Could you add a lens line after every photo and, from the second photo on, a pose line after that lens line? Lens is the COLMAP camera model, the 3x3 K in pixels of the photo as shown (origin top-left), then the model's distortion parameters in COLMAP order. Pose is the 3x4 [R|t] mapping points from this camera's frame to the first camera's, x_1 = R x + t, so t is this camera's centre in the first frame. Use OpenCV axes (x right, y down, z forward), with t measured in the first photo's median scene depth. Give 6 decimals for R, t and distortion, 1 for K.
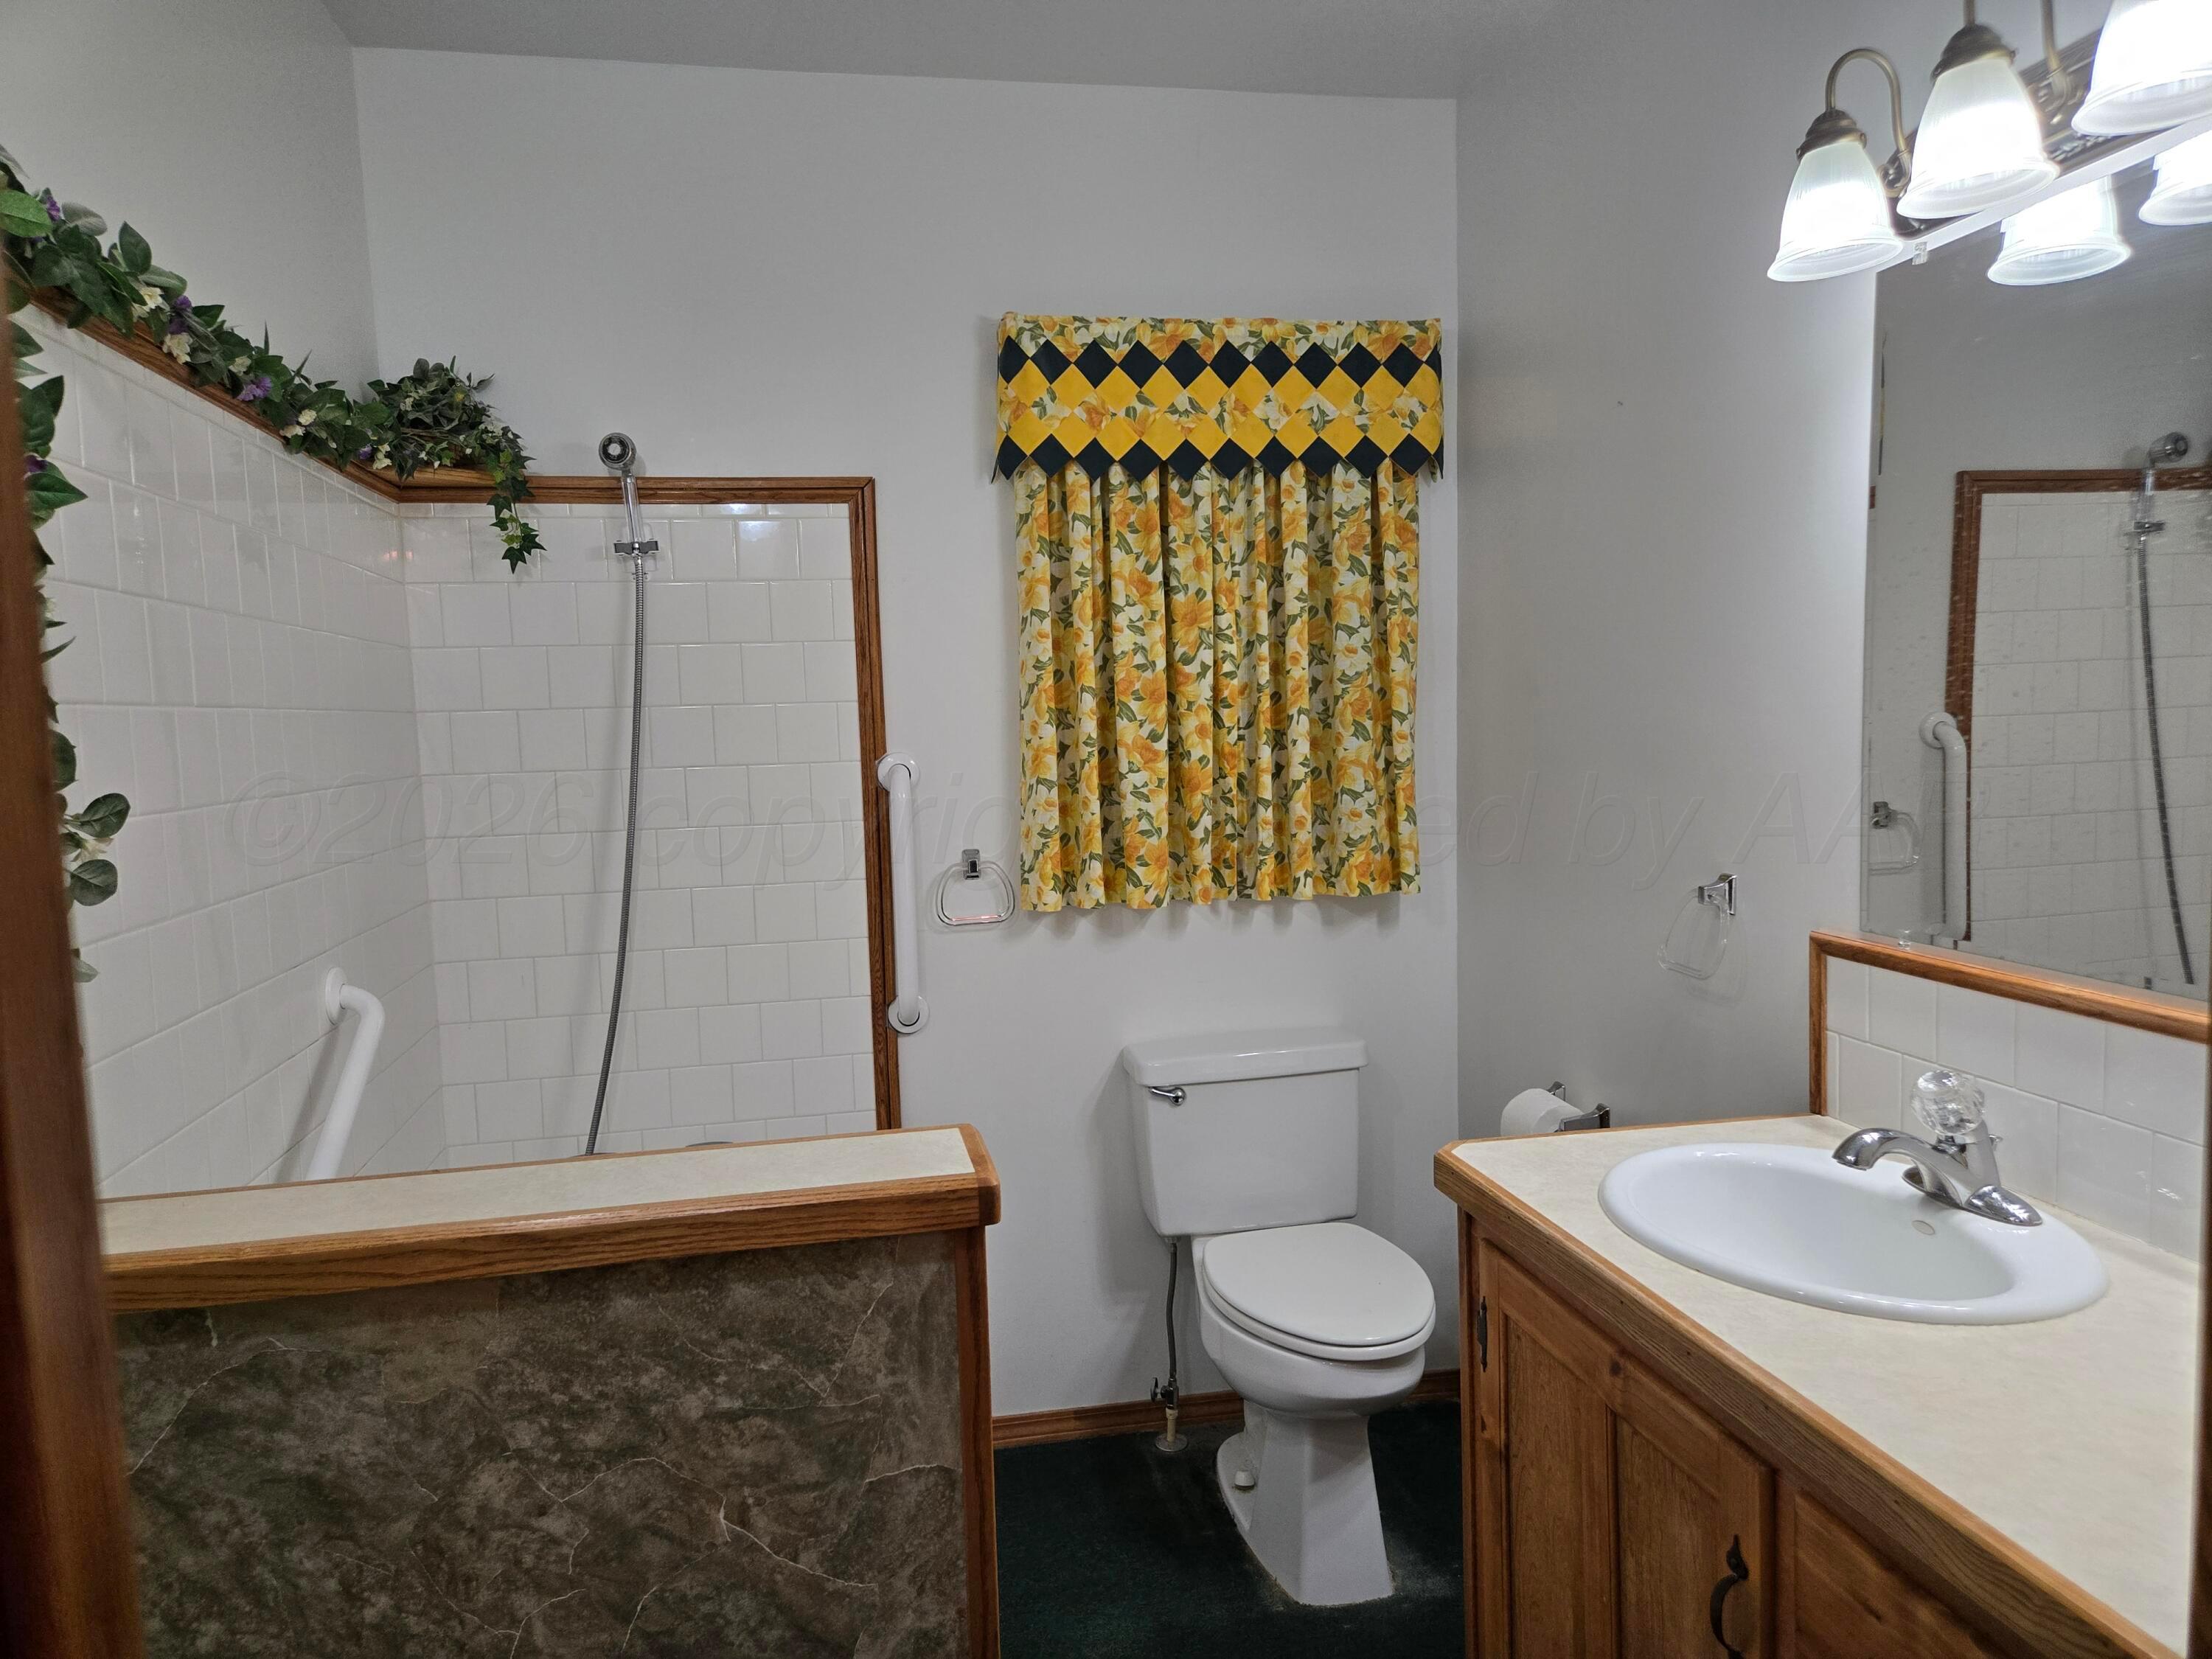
lens RADIAL K [[1484.0, 0, 1100.3], [0, 1484.0, 844.1], [0, 0, 1]] dist [0.071340, -0.060667]
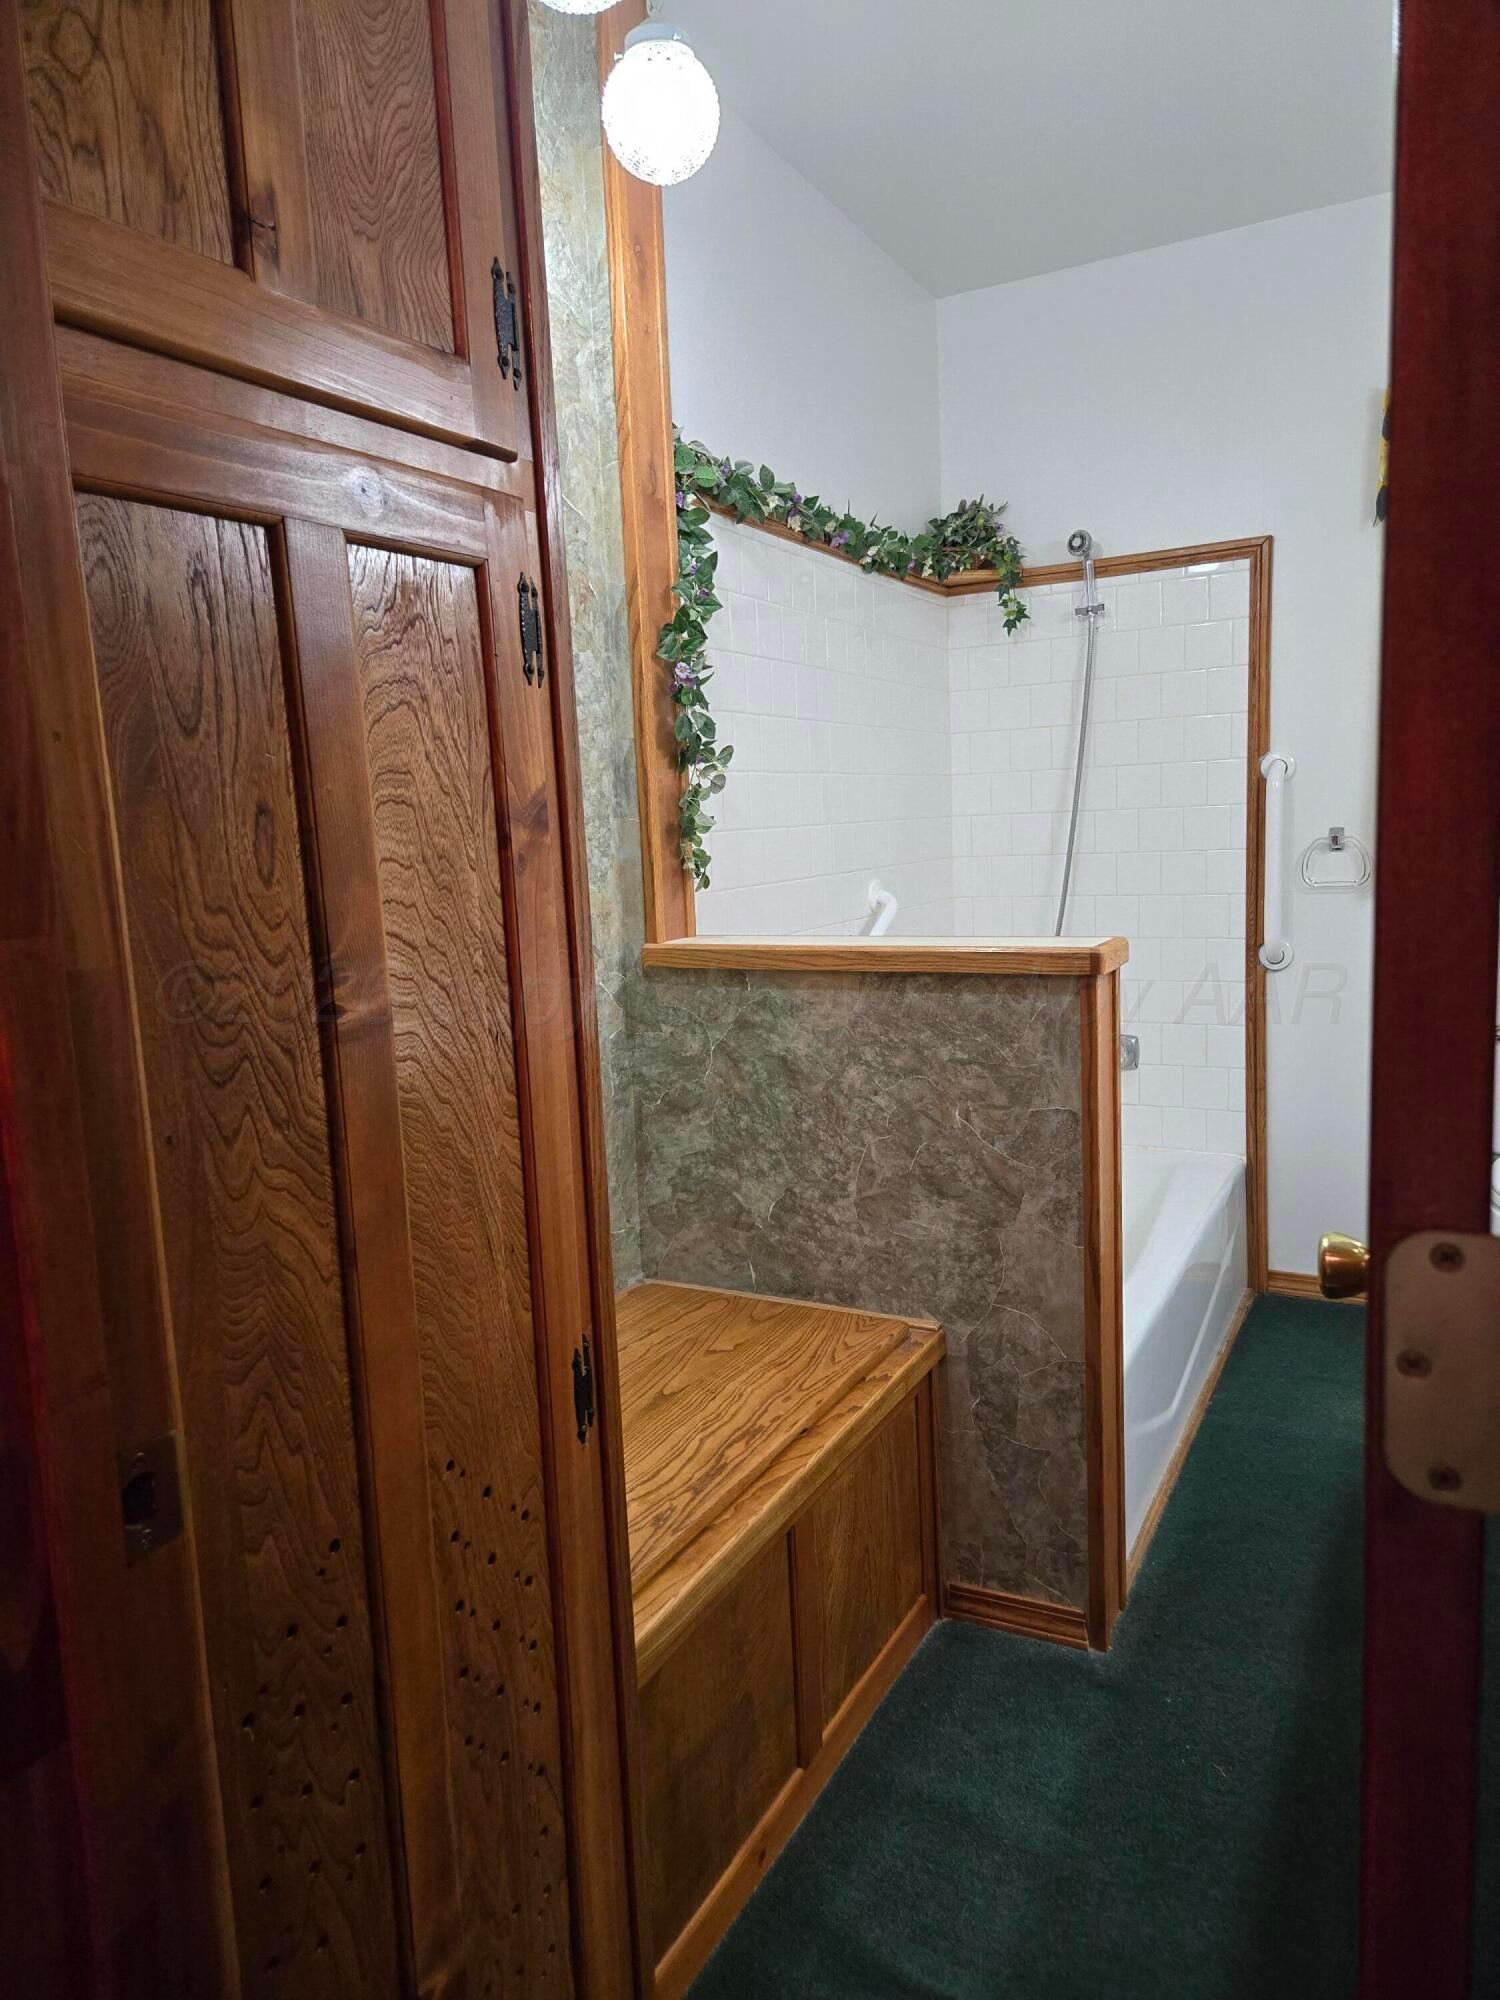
lens RADIAL K [[1341.8, 0, 749.5], [0, 1341.8, 994.1], [0, 0, 1]] dist [0.071340, -0.060667]
pose [[0.779435, 0.081205, -0.621197, 0.264386], [-0.037500, 0.995833, 0.083127, 0.070469], [0.625359, -0.041497, 0.779233, -0.222500]]
